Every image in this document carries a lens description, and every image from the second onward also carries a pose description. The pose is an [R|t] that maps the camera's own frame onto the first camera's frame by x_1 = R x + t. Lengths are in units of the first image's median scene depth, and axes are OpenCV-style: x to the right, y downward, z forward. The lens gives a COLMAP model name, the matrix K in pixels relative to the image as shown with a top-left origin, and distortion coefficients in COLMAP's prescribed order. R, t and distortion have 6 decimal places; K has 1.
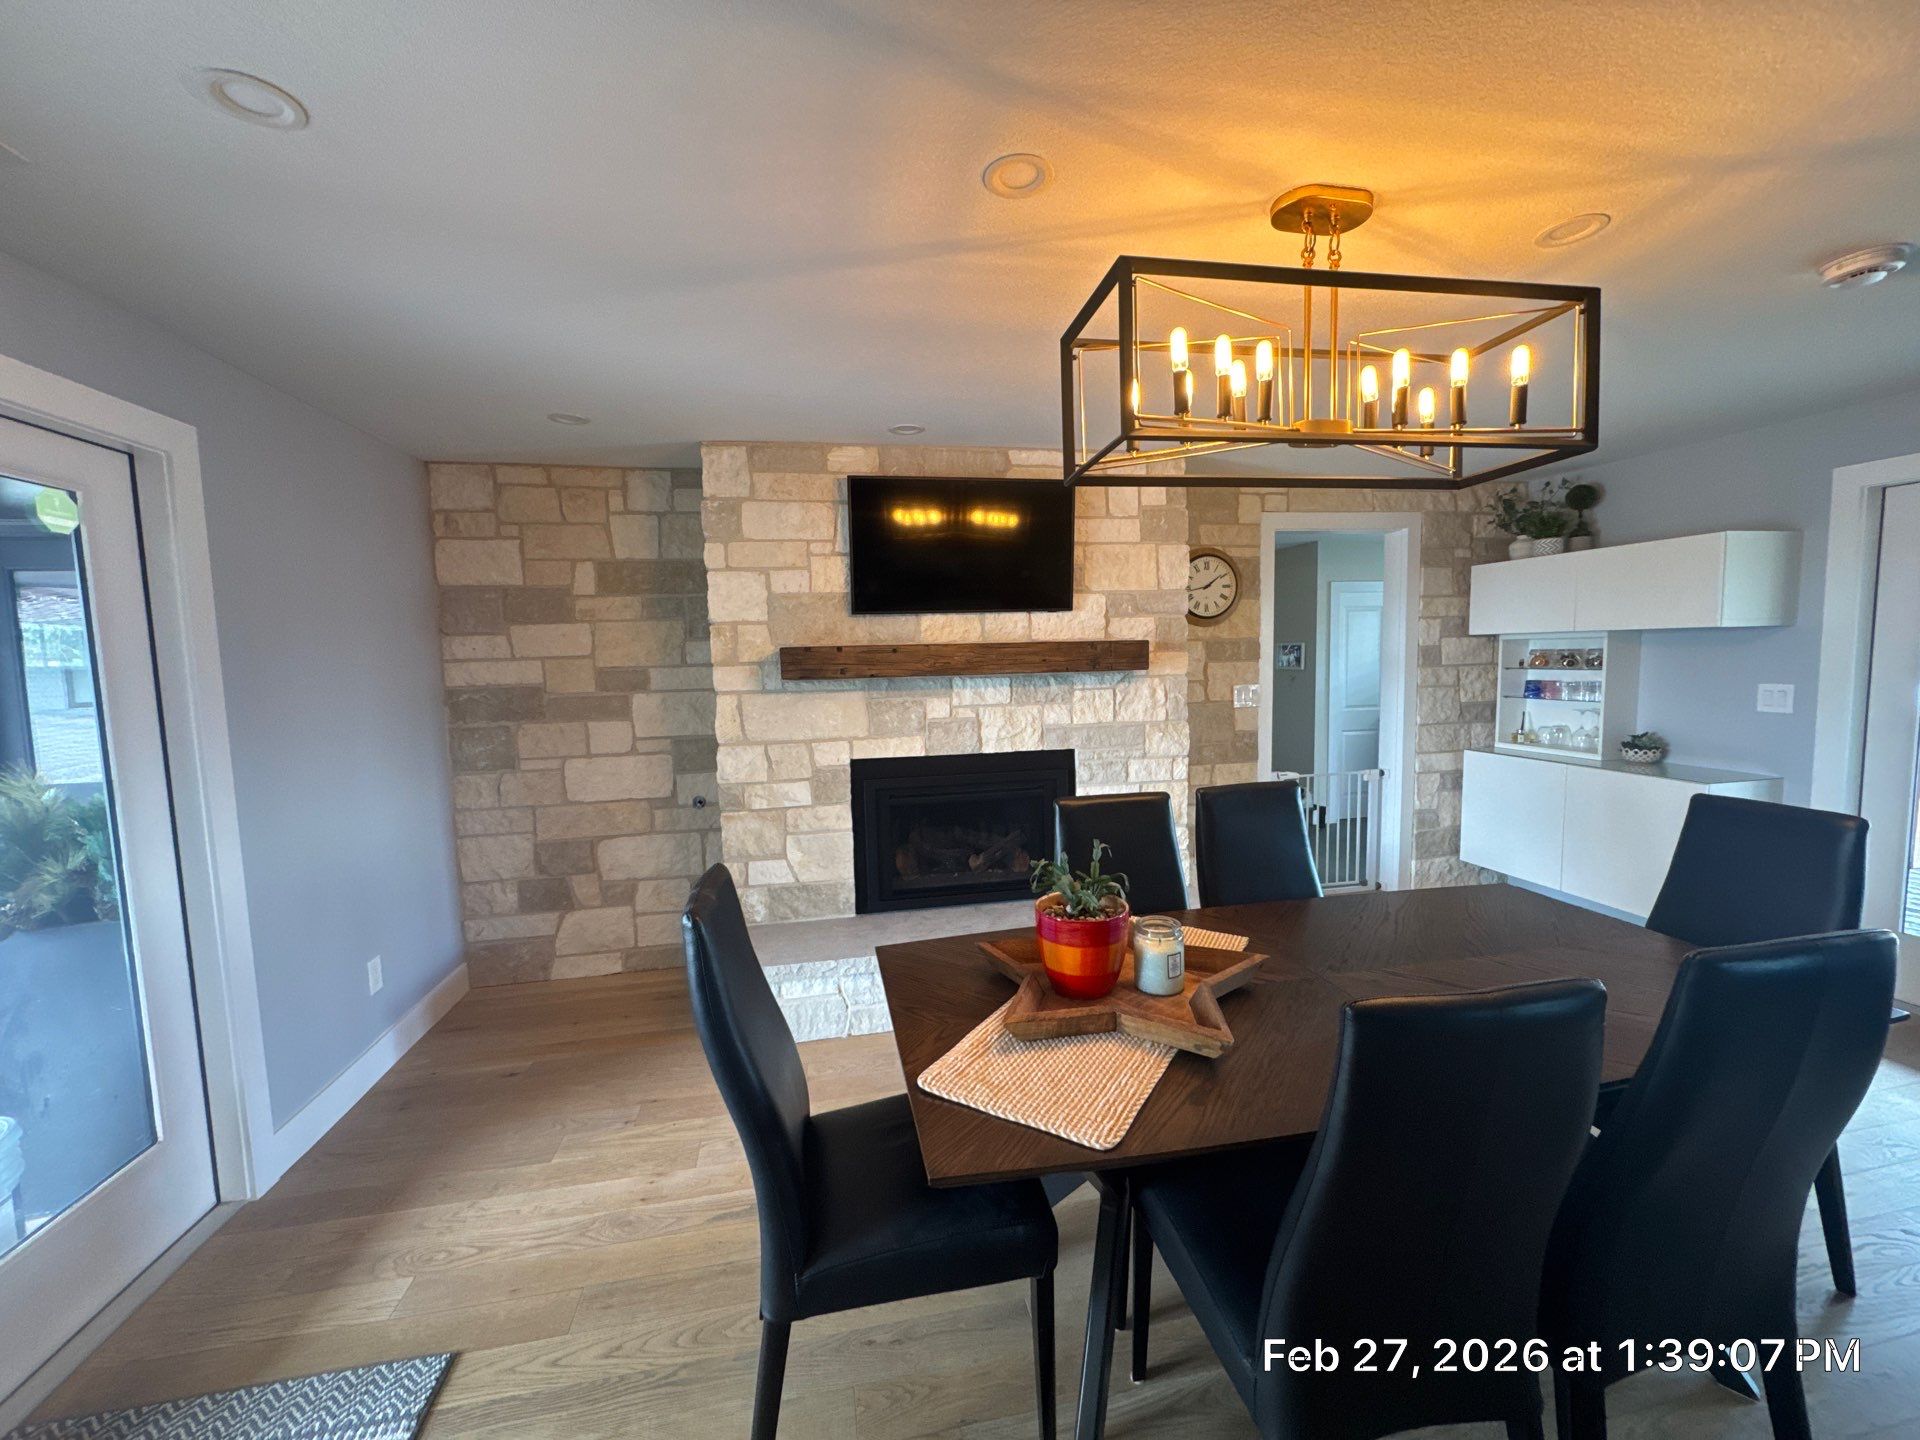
lens RADIAL K [[762.0, 0, 957.3], [0, 762.0, 719.7], [0, 0, 1]] dist [-0.003778, 0.000673]
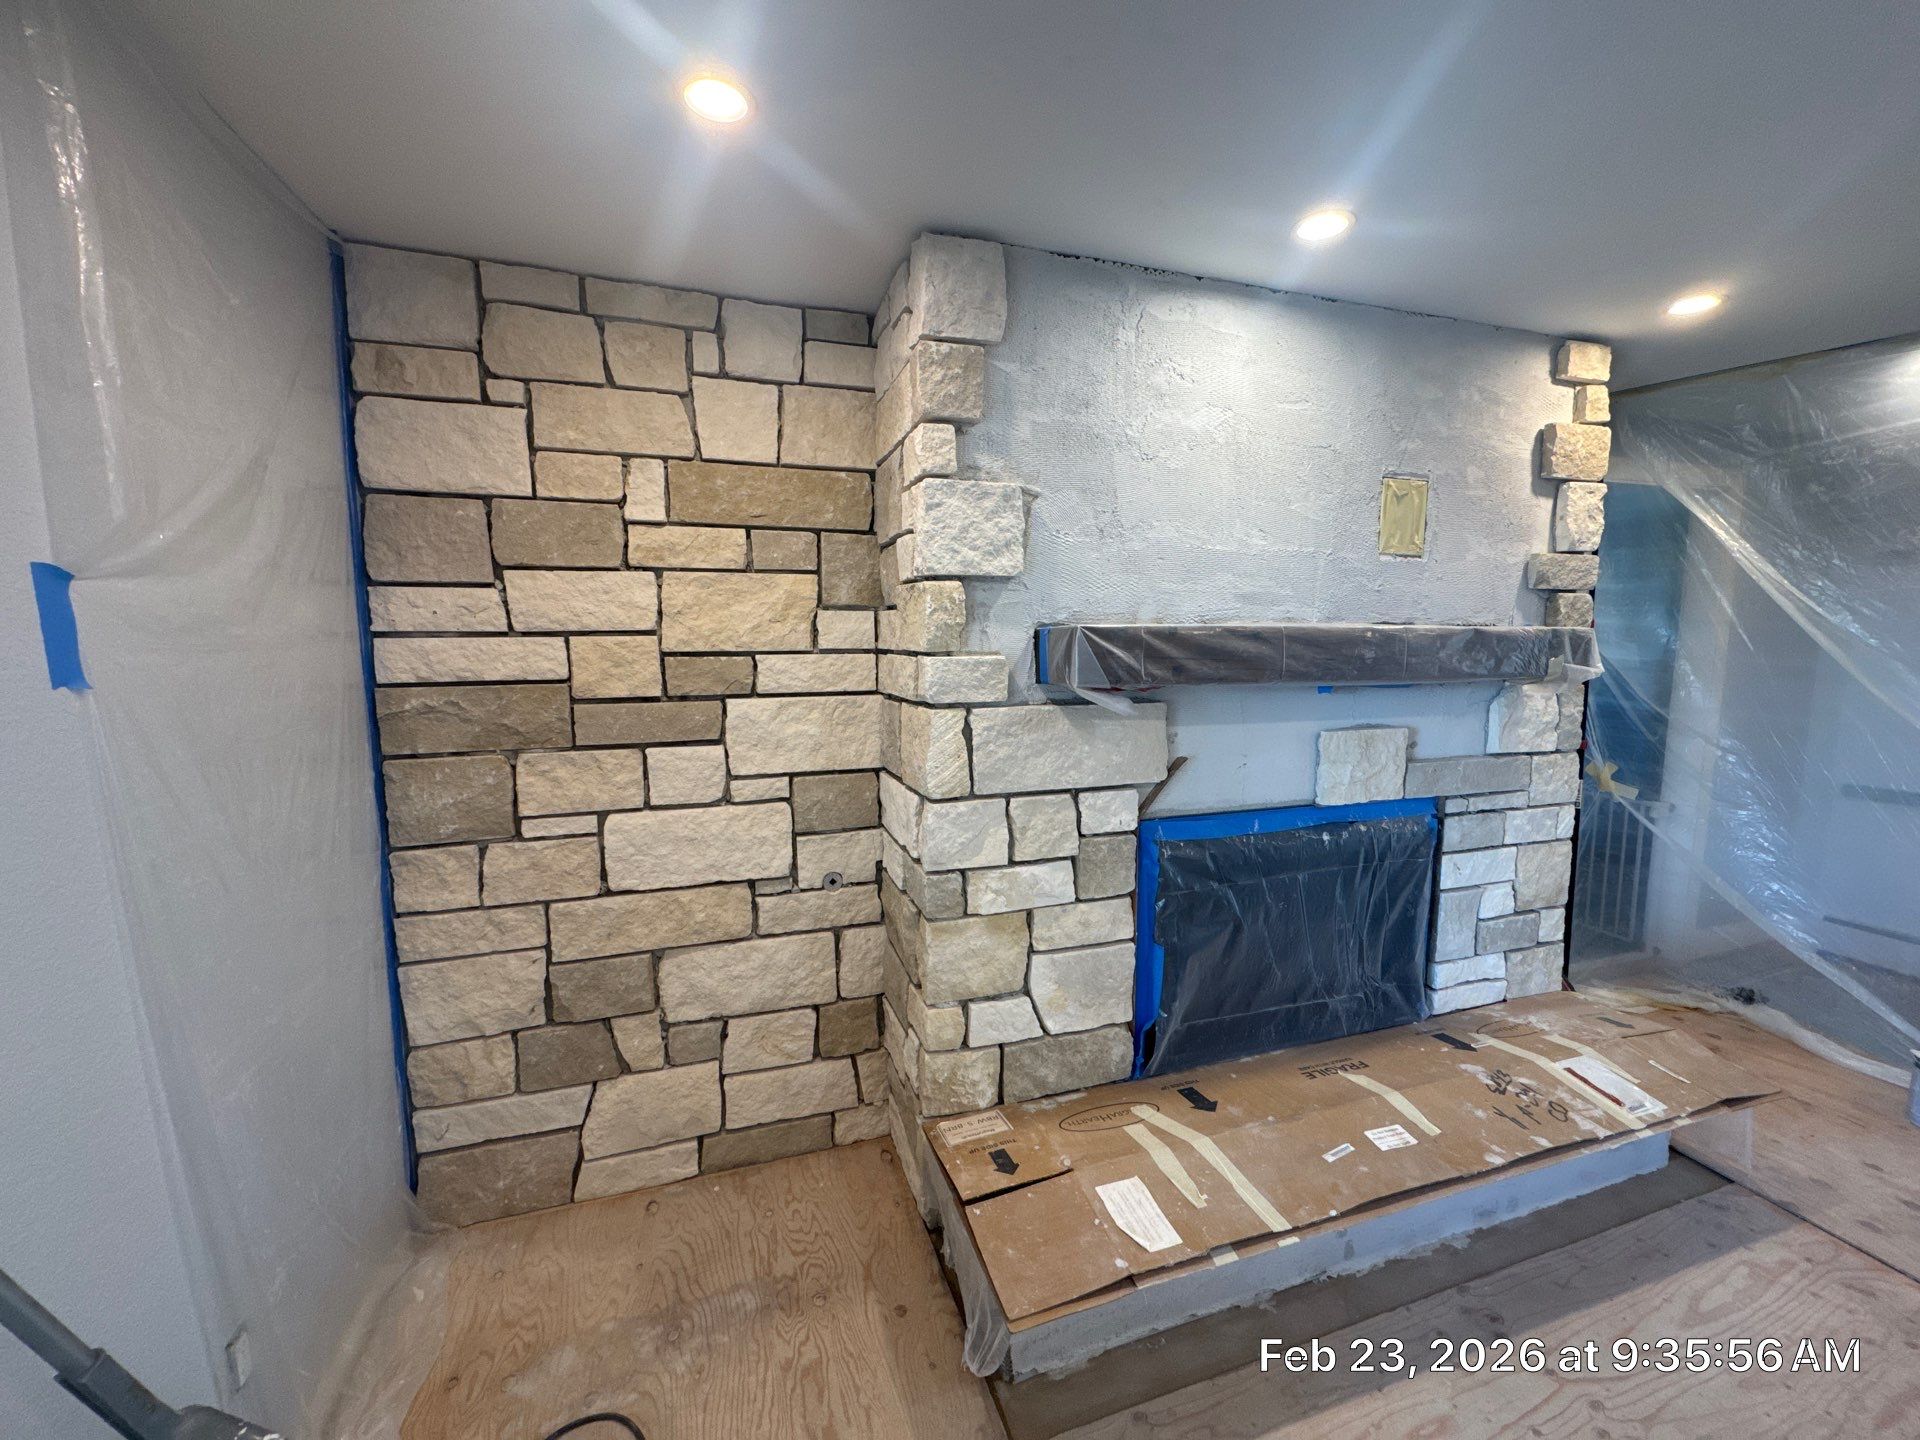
lens RADIAL K [[762.0, 0, 960.6], [0, 762.0, 718.9], [0, 0, 1]] dist [-0.003778, 0.000673]
pose [[0.992140, 0.010574, 0.124682, -0.332034], [-0.013209, 0.999706, 0.020328, -0.034207], [-0.124430, -0.021815, 0.991989, 0.422294]]
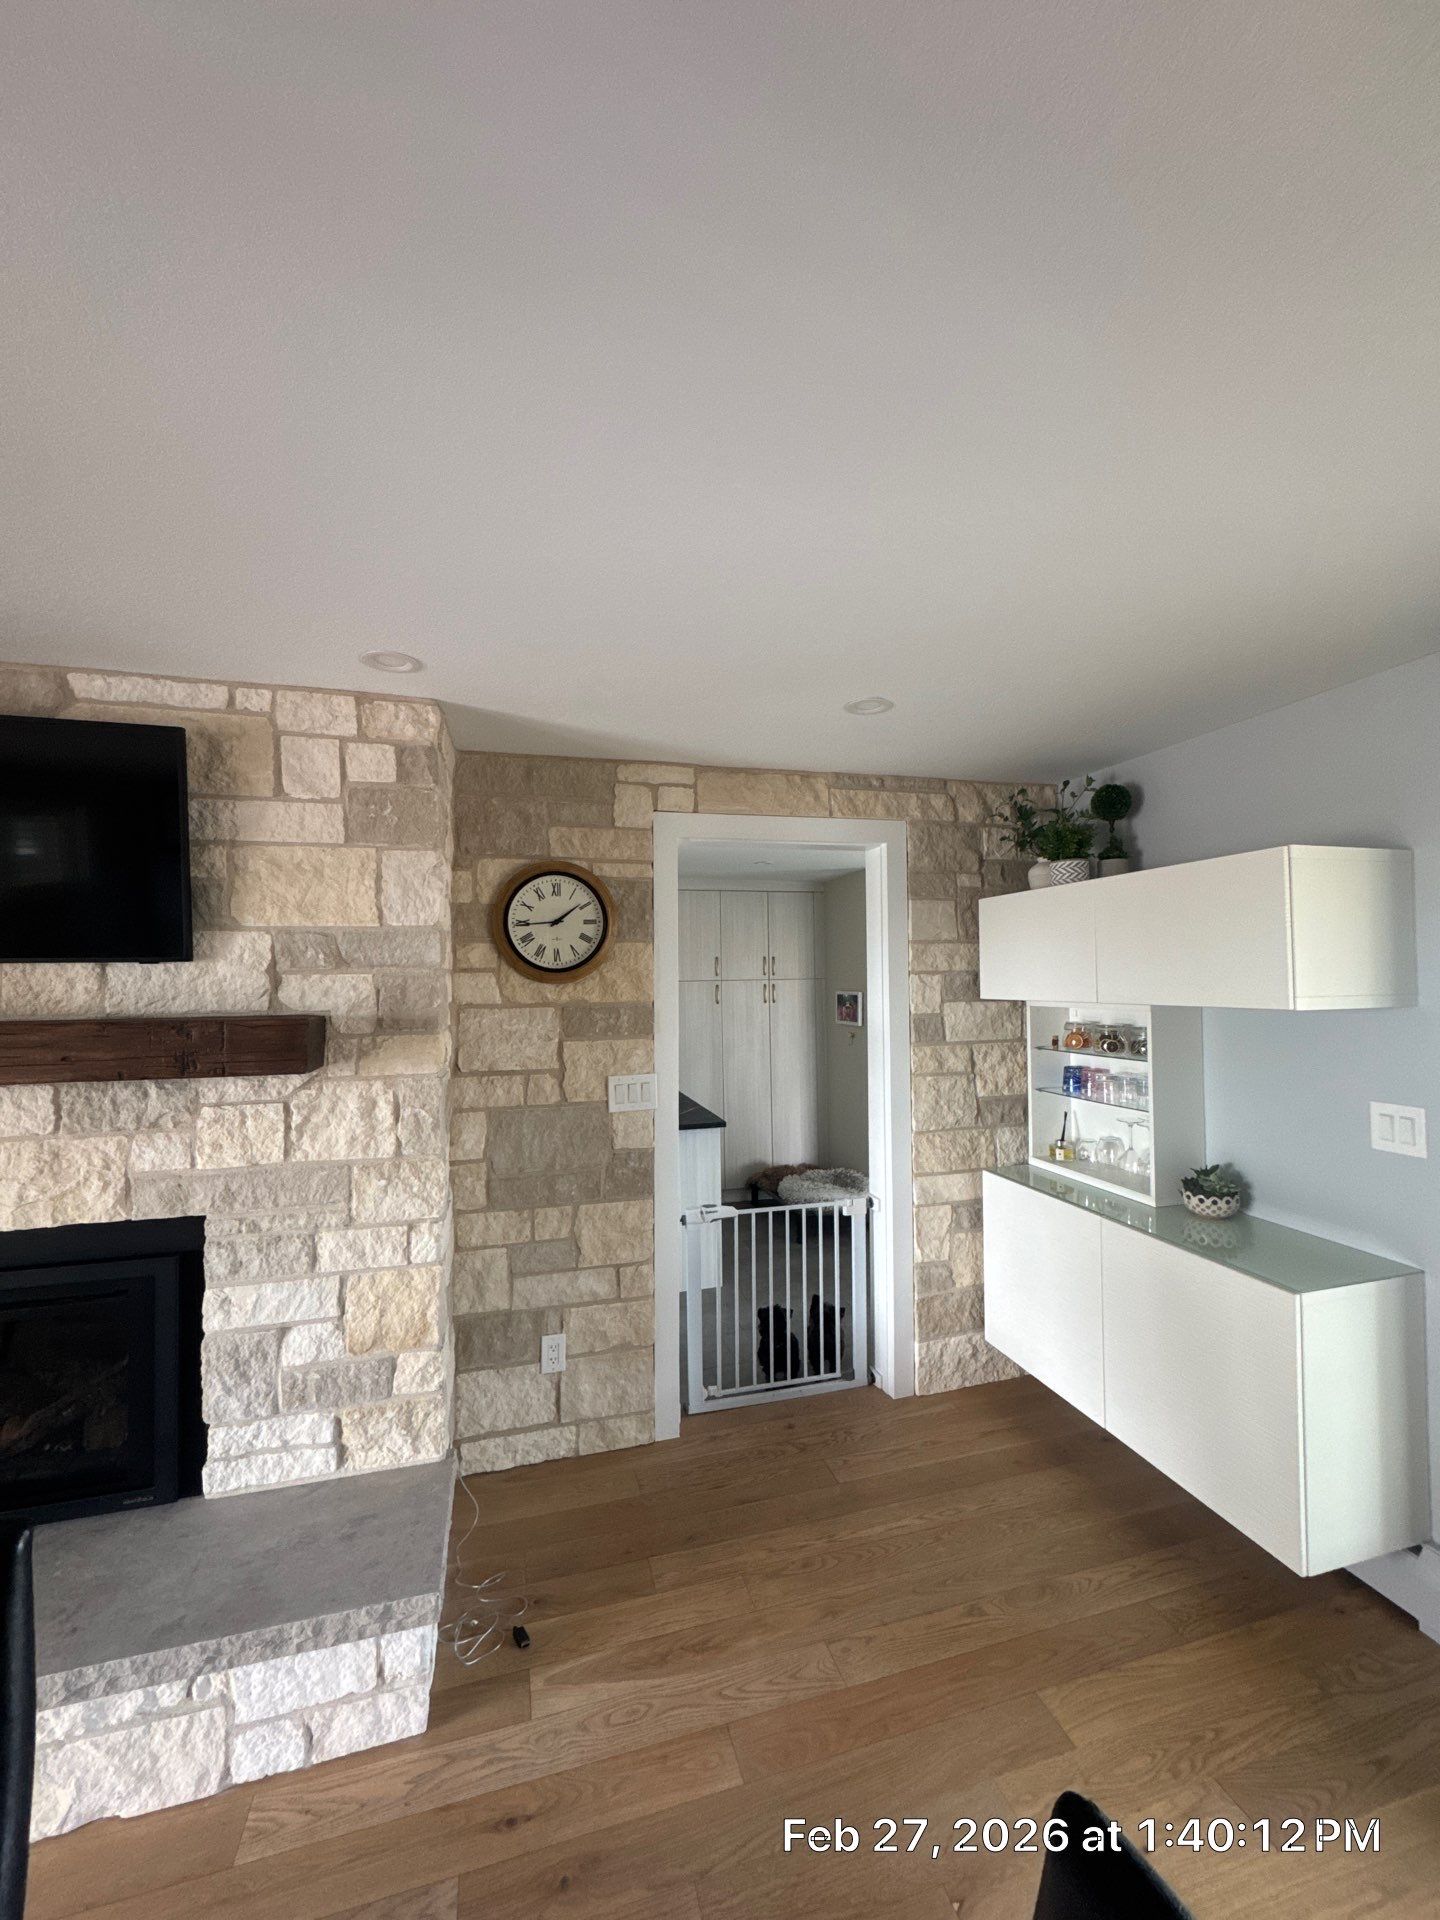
lens RADIAL K [[762.0, 0, 719.9], [0, 762.0, 958.8], [0, 0, 1]] dist [-0.003778, 0.000673]
pose [[0.996809, 0.015780, 0.078243, 0.480298], [-0.006676, 0.993311, -0.115280, -0.083434], [-0.079539, 0.114389, 0.990247, 0.421715]]
